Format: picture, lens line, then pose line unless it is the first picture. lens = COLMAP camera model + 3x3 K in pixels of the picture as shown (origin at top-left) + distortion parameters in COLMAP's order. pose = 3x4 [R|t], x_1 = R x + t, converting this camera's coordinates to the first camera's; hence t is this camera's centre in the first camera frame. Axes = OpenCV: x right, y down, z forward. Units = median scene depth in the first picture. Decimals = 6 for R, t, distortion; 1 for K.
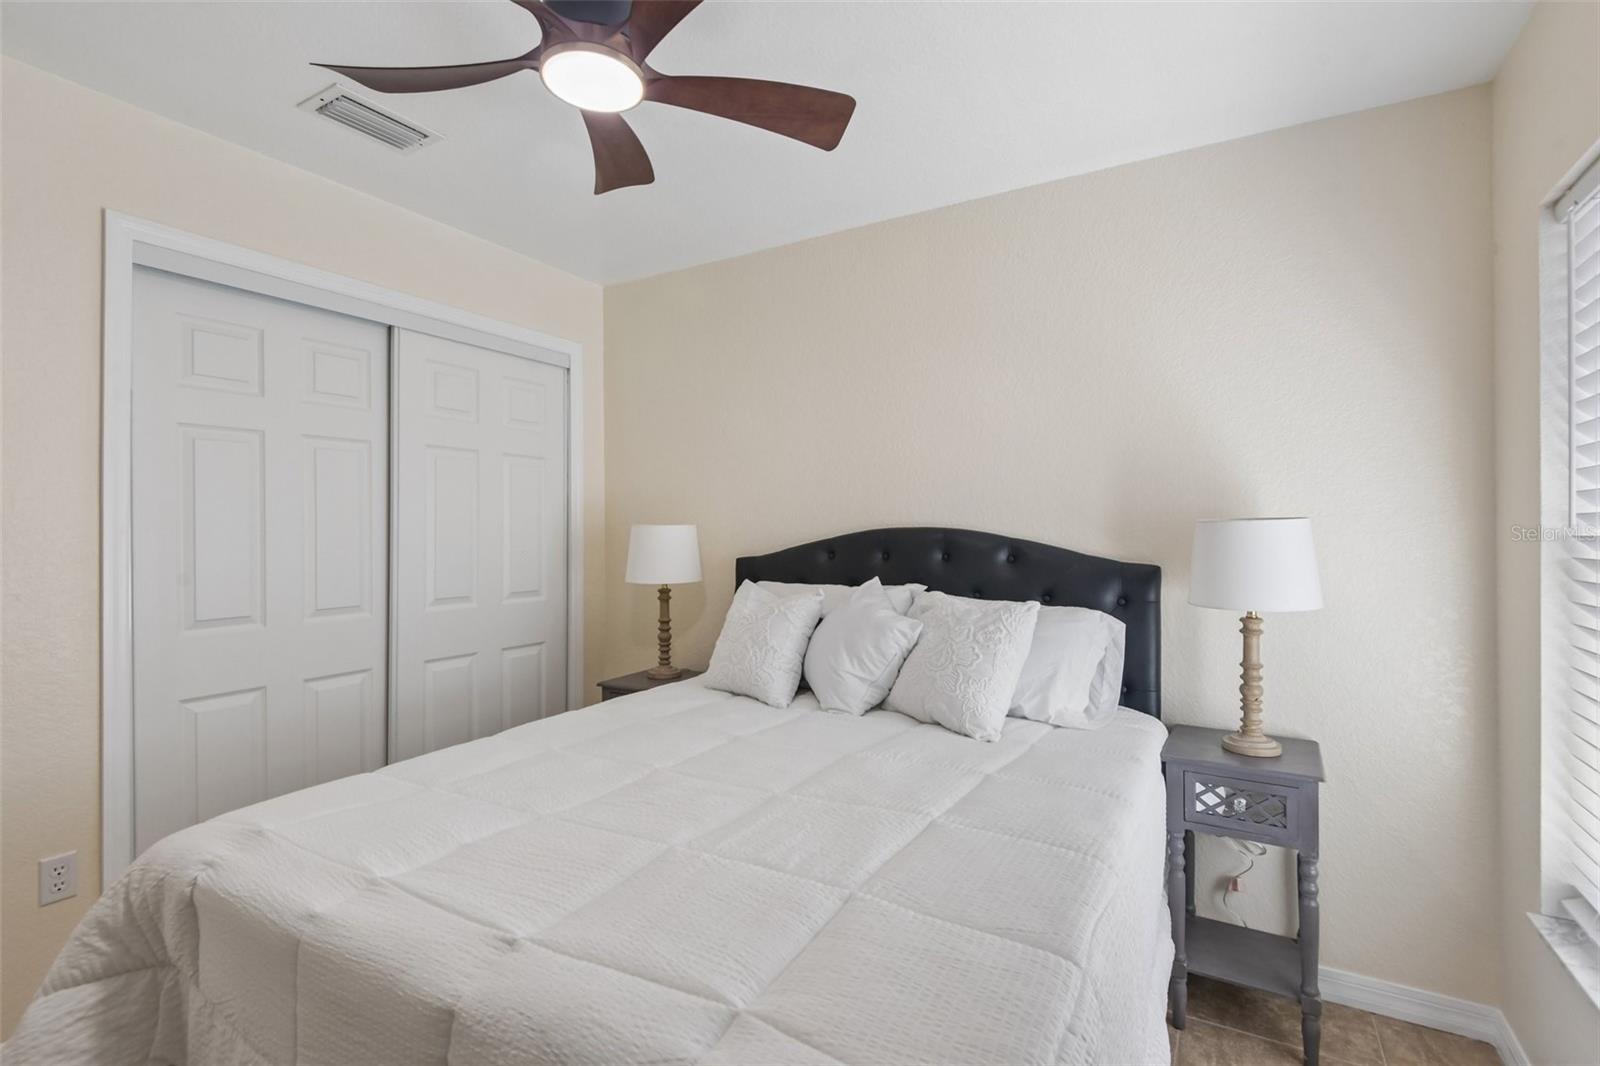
lens RADIAL K [[723.4, 0, 802.6], [0, 723.4, 548.4], [0, 0, 1]] dist [-0.001093, -0.000121]
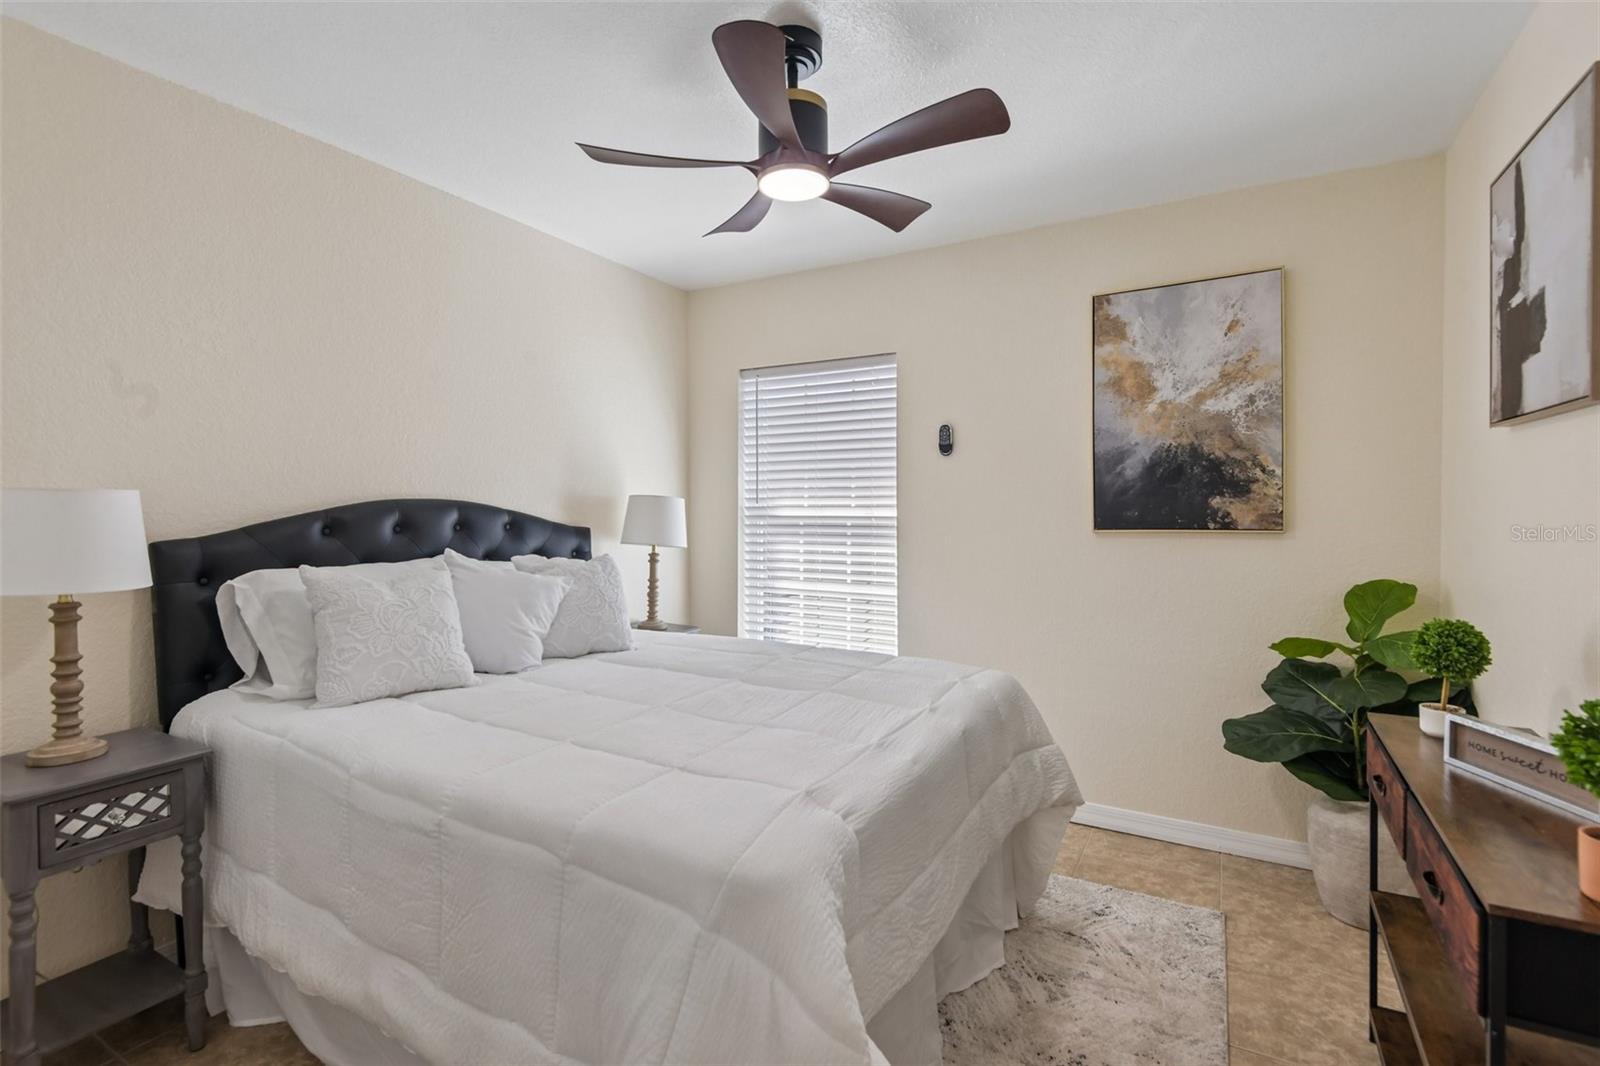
lens RADIAL K [[742.6, 0, 800.6], [0, 742.6, 509.4], [0, 0, 1]] dist [0.045665, -0.025572]
pose [[-0.010182, -0.004789, 0.999937, -0.852137], [0.020610, 0.999775, 0.004998, -0.007366], [-0.999736, 0.020659, -0.010081, 0.477158]]
